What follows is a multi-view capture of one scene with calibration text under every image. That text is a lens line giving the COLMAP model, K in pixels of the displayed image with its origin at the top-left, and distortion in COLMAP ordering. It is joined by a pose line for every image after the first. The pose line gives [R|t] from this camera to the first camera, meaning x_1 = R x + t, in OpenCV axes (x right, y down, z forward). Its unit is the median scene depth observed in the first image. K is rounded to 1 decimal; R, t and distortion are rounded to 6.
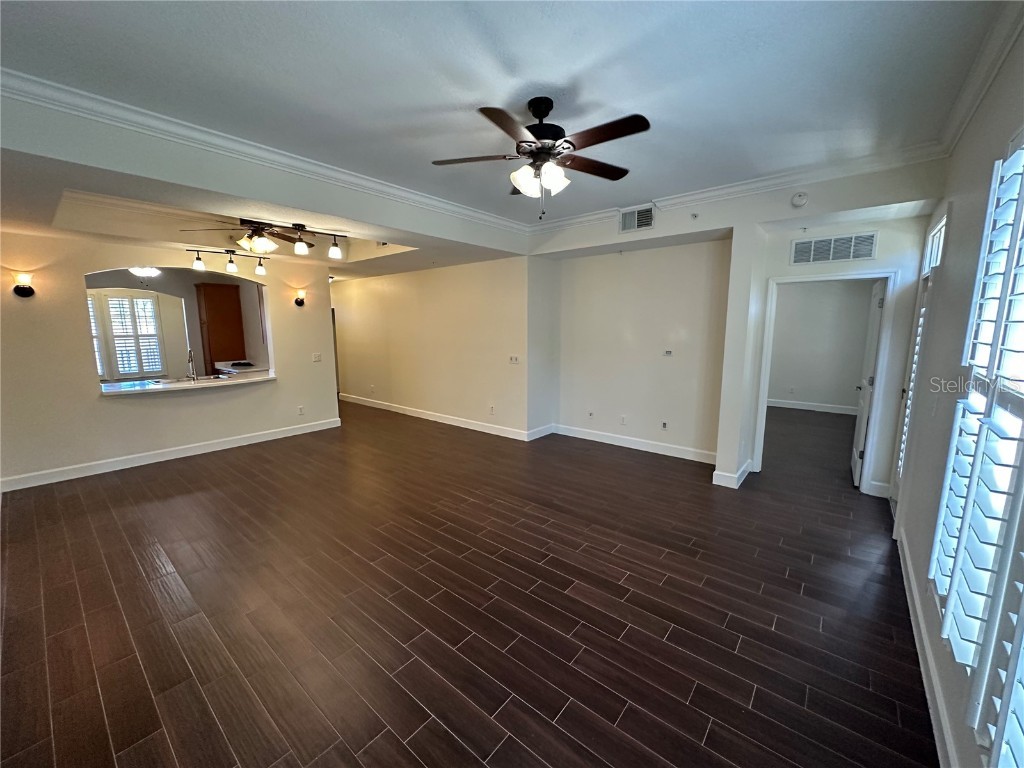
lens RADIAL K [[408.4, 0, 511.2], [0, 408.4, 385.0], [0, 0, 1]] dist [-0.002872, 0.000499]
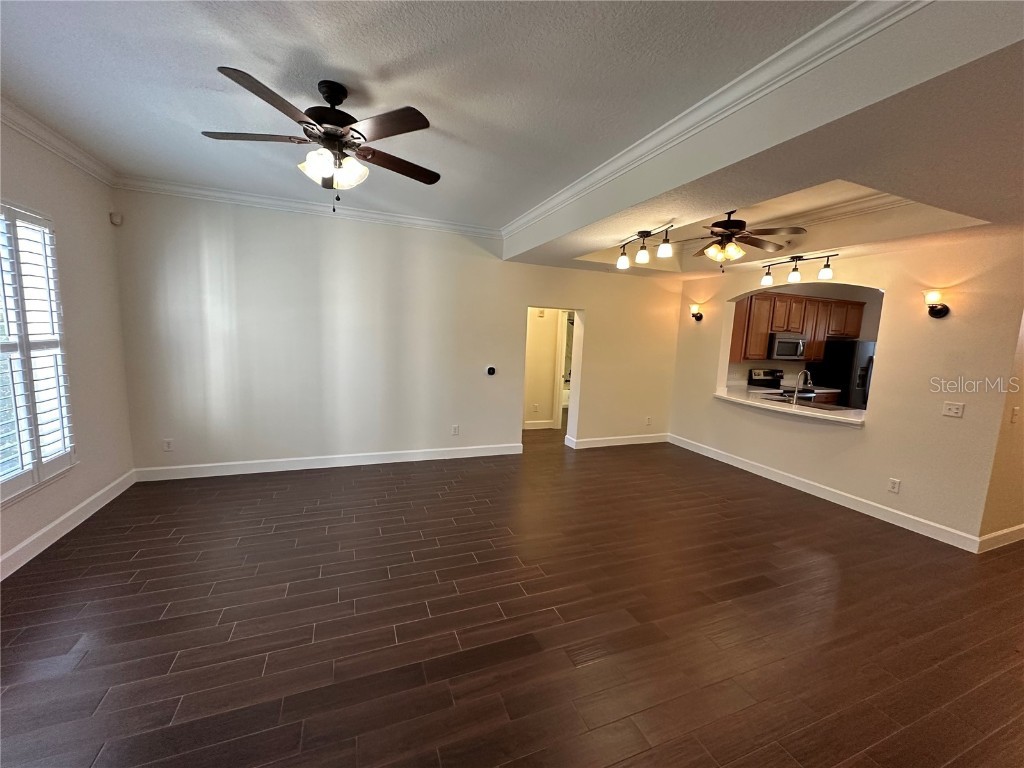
lens RADIAL K [[408.4, 0, 511.2], [0, 408.4, 385.0], [0, 0, 1]] dist [-0.002872, 0.000499]
pose [[-0.475629, 0.099520, -0.873998, 0.447419], [-0.168414, 0.964897, 0.201521, -0.174417], [0.863373, 0.243042, -0.442173, 1.137946]]
